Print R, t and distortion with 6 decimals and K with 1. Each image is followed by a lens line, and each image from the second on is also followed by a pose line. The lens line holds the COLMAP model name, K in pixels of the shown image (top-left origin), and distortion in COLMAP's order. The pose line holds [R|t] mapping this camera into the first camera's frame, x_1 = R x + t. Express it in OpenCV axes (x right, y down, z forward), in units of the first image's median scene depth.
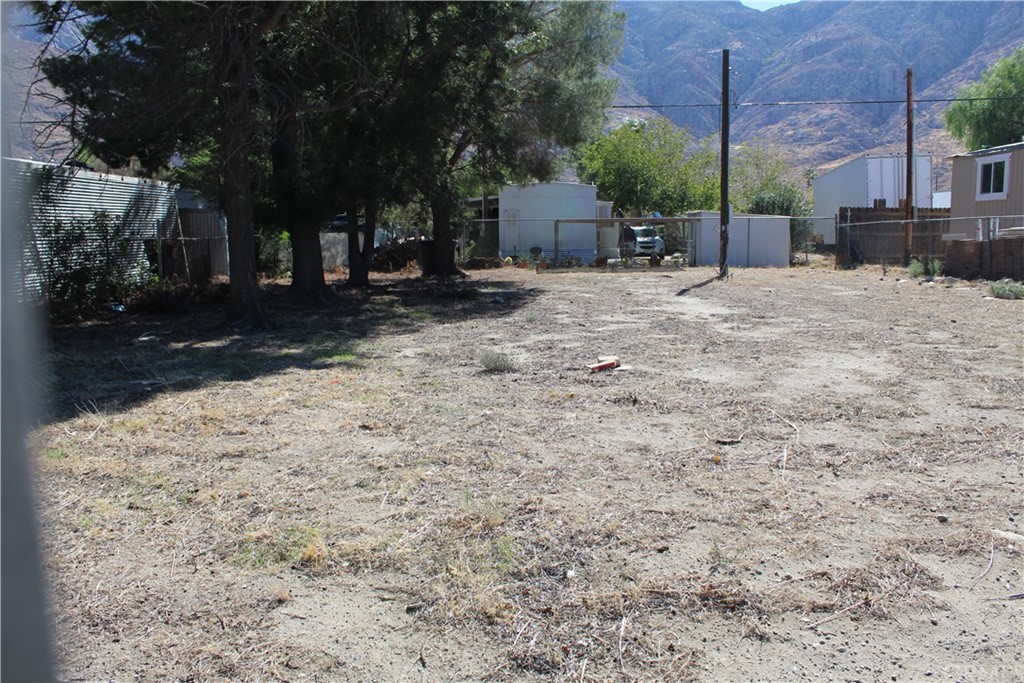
lens RADIAL K [[860.2, 0, 502.5], [0, 860.2, 339.2], [0, 0, 1]] dist [-0.164559, 0.147997]
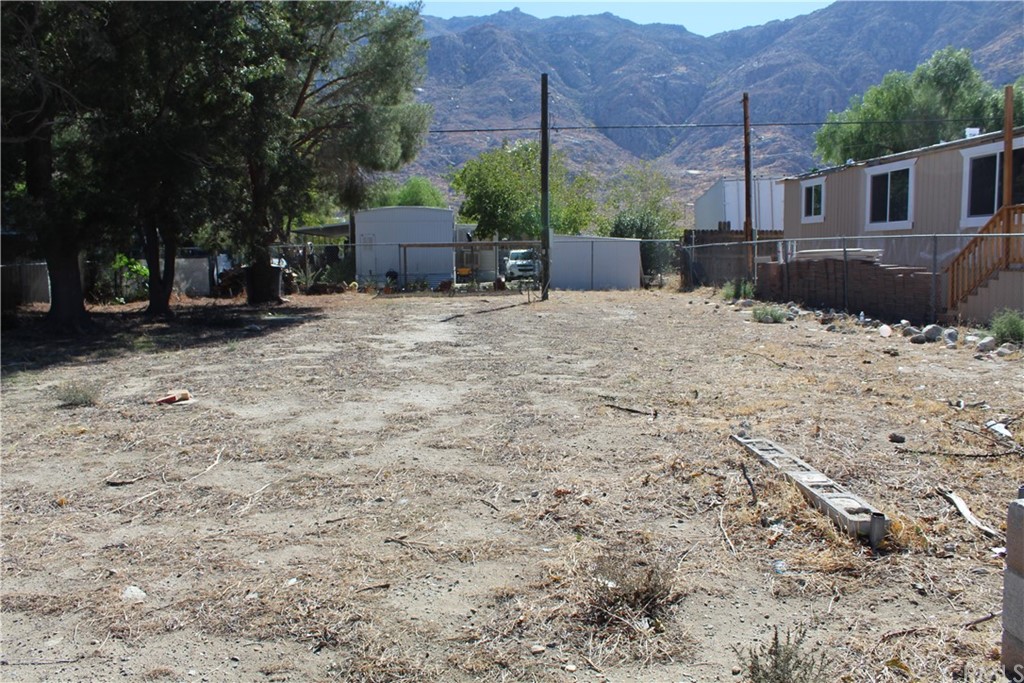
lens RADIAL K [[860.2, 0, 500.6], [0, 860.2, 333.1], [0, 0, 1]] dist [-0.164559, 0.147997]
pose [[0.998440, -0.005079, 0.055596, 0.127043], [0.006868, 0.999463, -0.032041, -0.003307], [-0.055404, 0.032373, 0.997939, 0.002137]]
